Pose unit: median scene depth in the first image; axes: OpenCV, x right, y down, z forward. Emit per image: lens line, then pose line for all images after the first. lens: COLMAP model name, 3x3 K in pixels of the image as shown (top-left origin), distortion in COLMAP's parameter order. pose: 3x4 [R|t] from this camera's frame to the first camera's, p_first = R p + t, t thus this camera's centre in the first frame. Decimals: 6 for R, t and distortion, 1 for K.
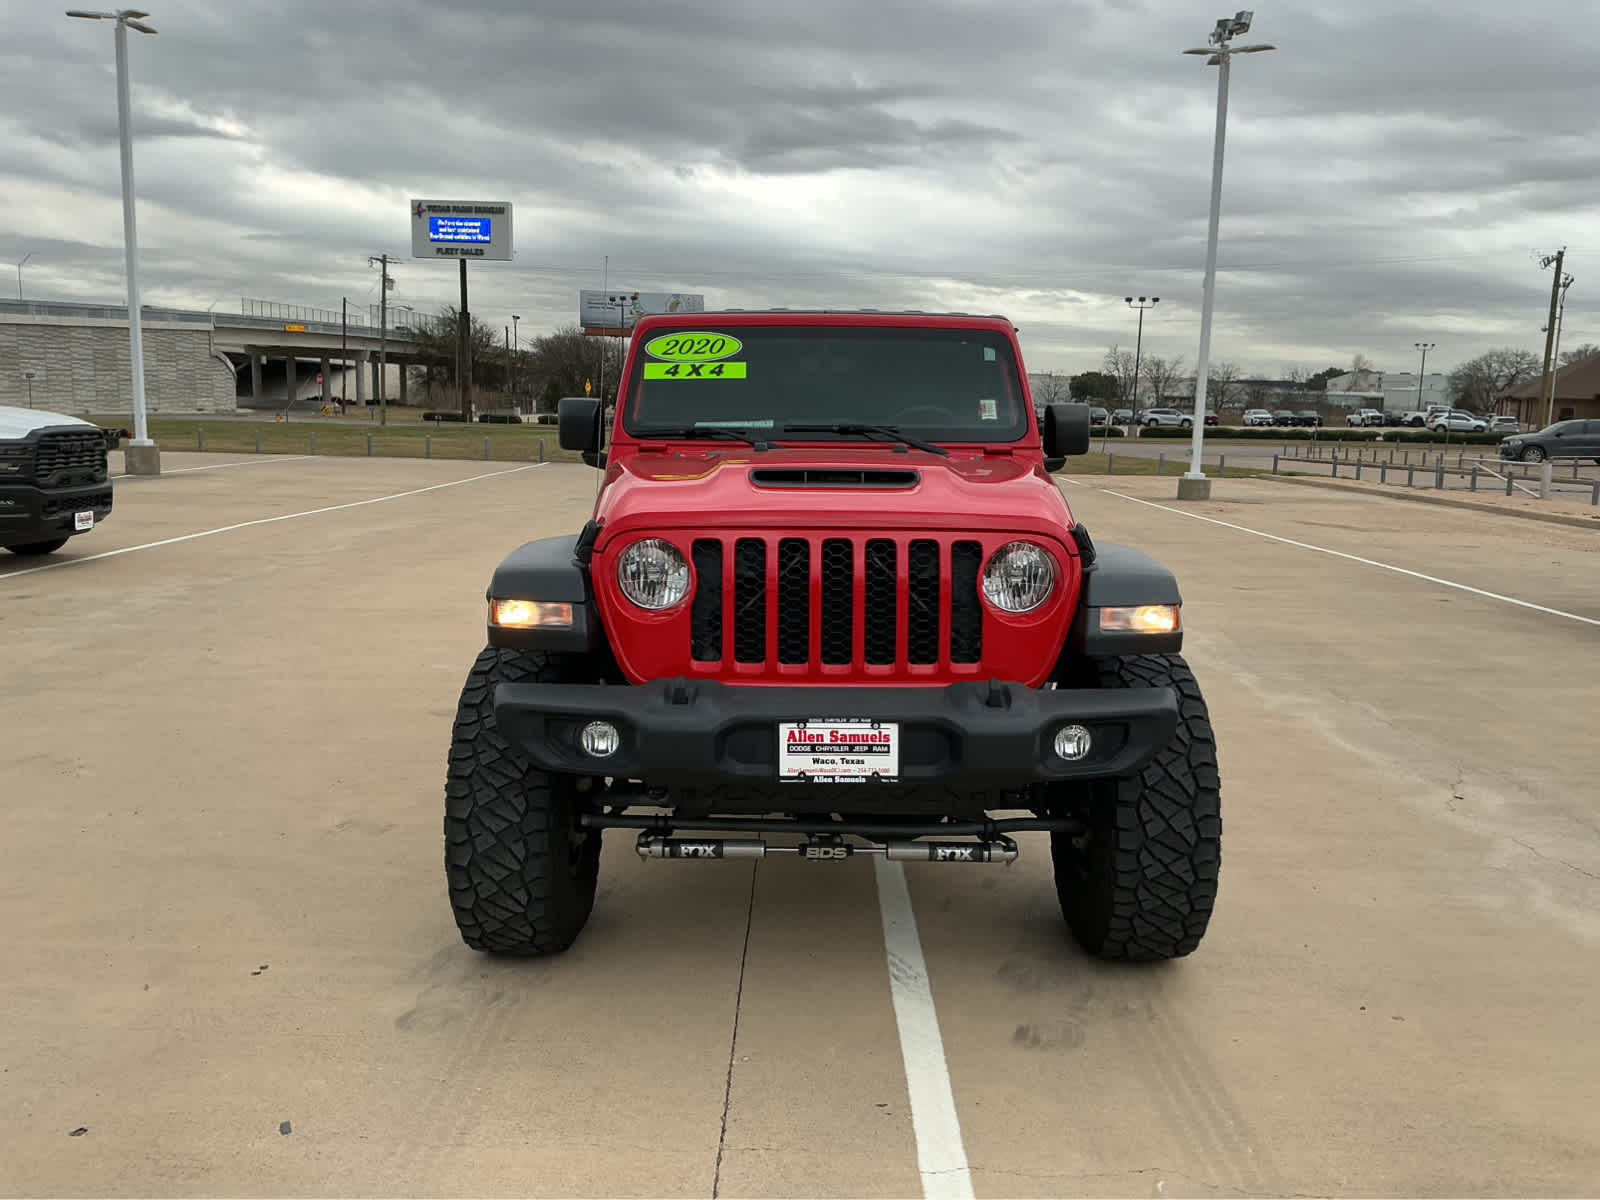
lens RADIAL K [[1319.7, 0, 800.0], [0, 1319.7, 600.0], [0, 0, 1]] dist [0.082281, -0.171057]
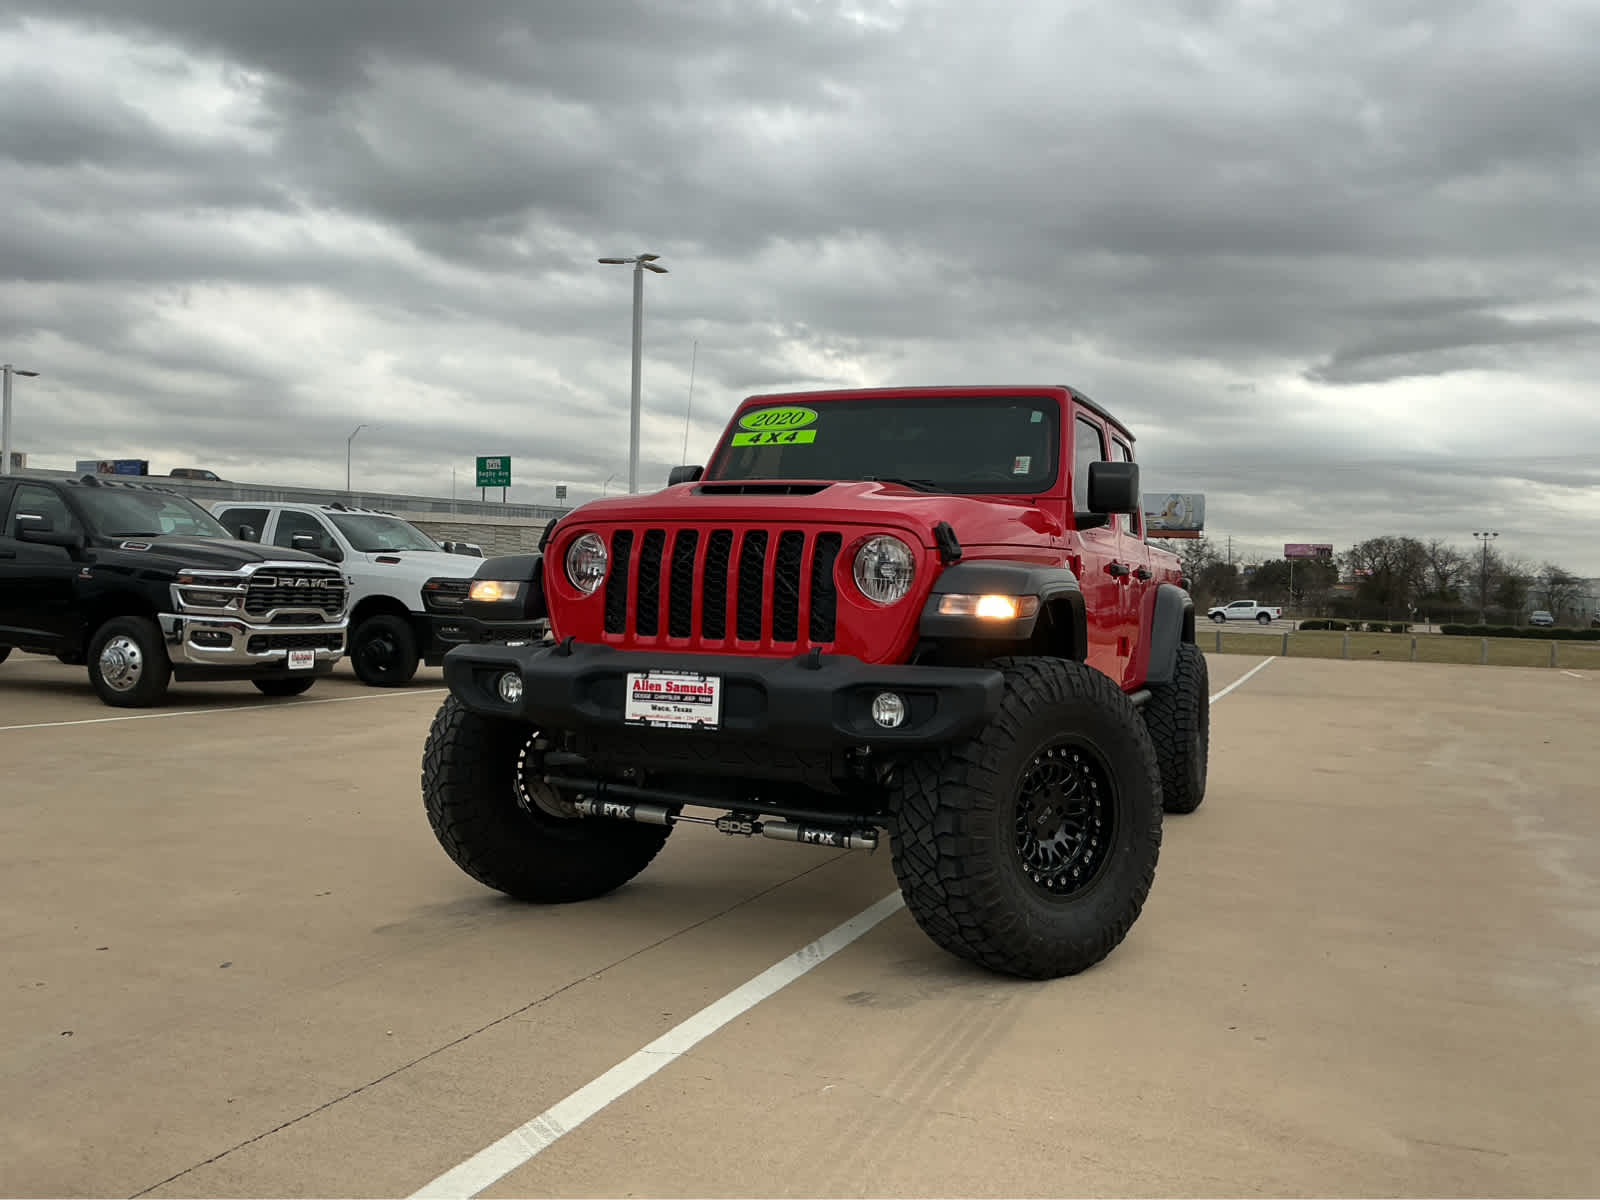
lens RADIAL K [[1311.1, 0, 791.8], [0, 1311.1, 604.4], [0, 0, 1]] dist [0.093551, -0.126629]
pose [[0.923627, 0.018536, -0.382844, 0.506960], [-0.075112, 0.988217, -0.133364, 0.160733], [0.375861, 0.151935, 0.914136, -0.006502]]
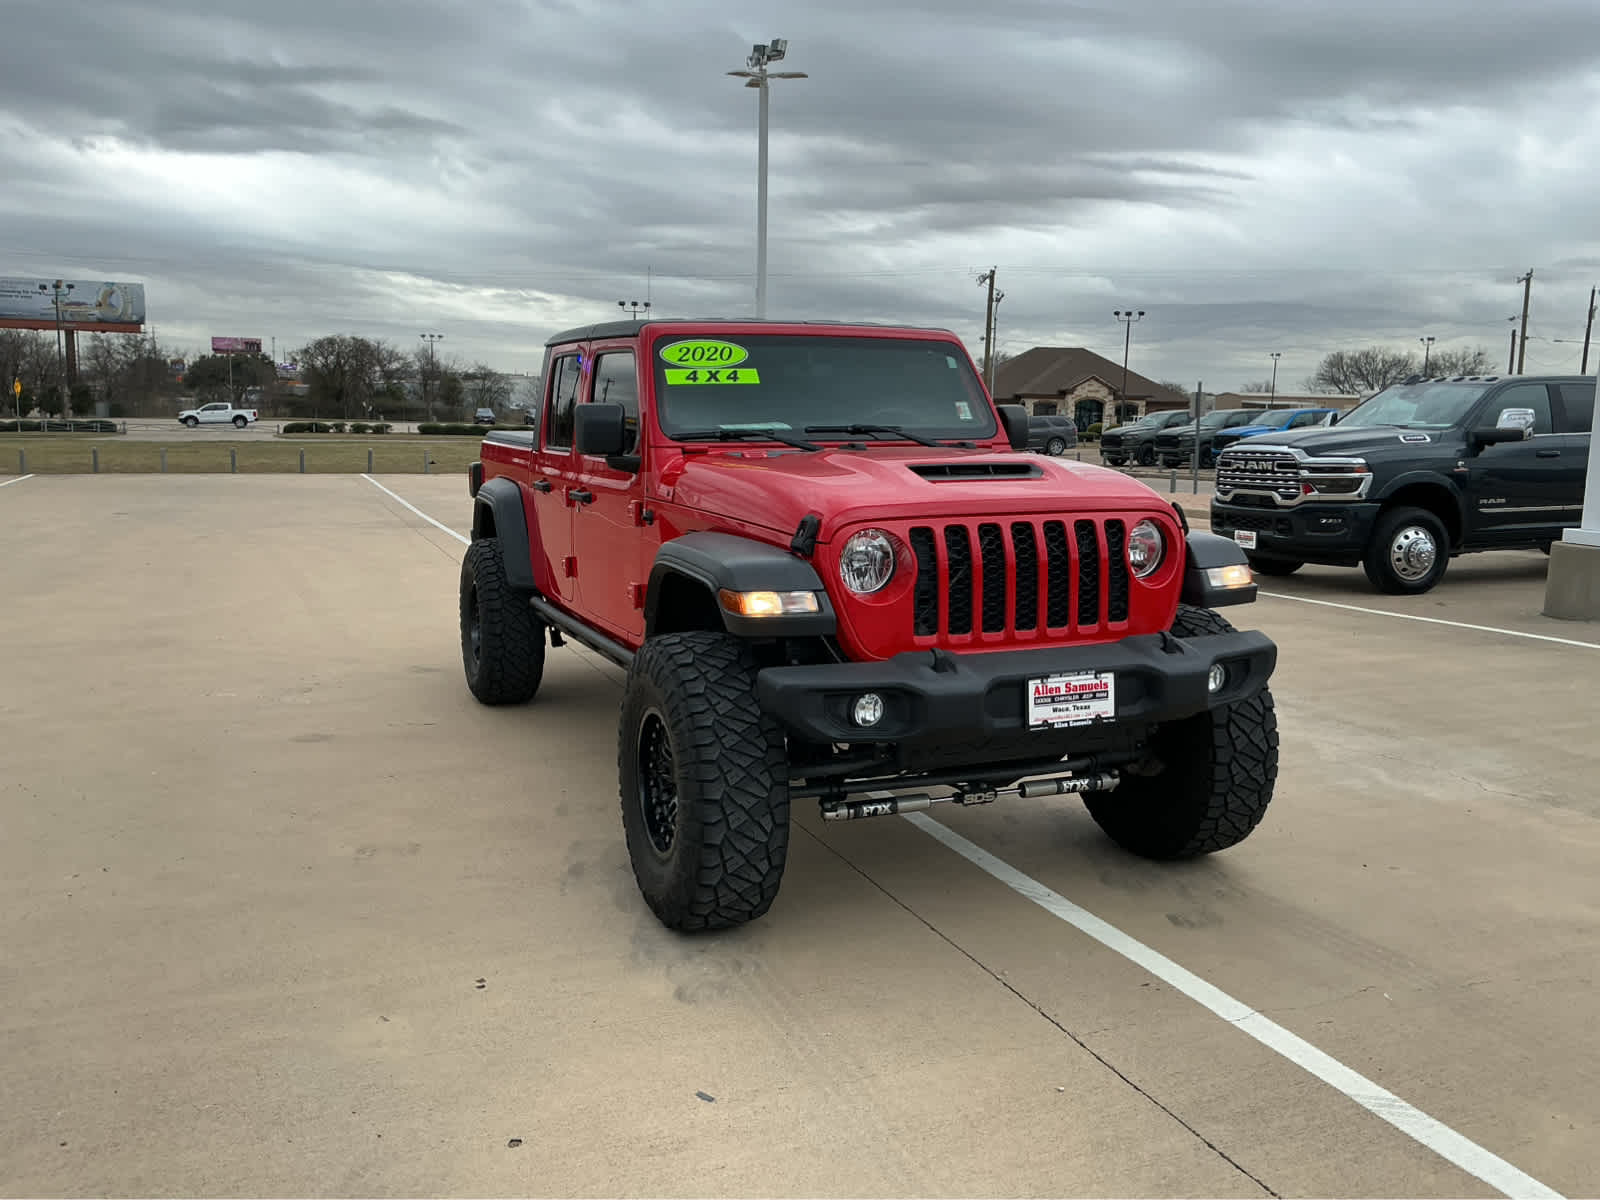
lens RADIAL K [[1311.1, 0, 791.8], [0, 1311.1, 604.4], [0, 0, 1]] dist [0.093551, -0.126629]
pose [[0.926320, -0.063211, 0.371398, -0.580675], [0.061604, 0.997969, 0.016203, -0.005191], [-0.371668, 0.007870, 0.928333, -0.003531]]
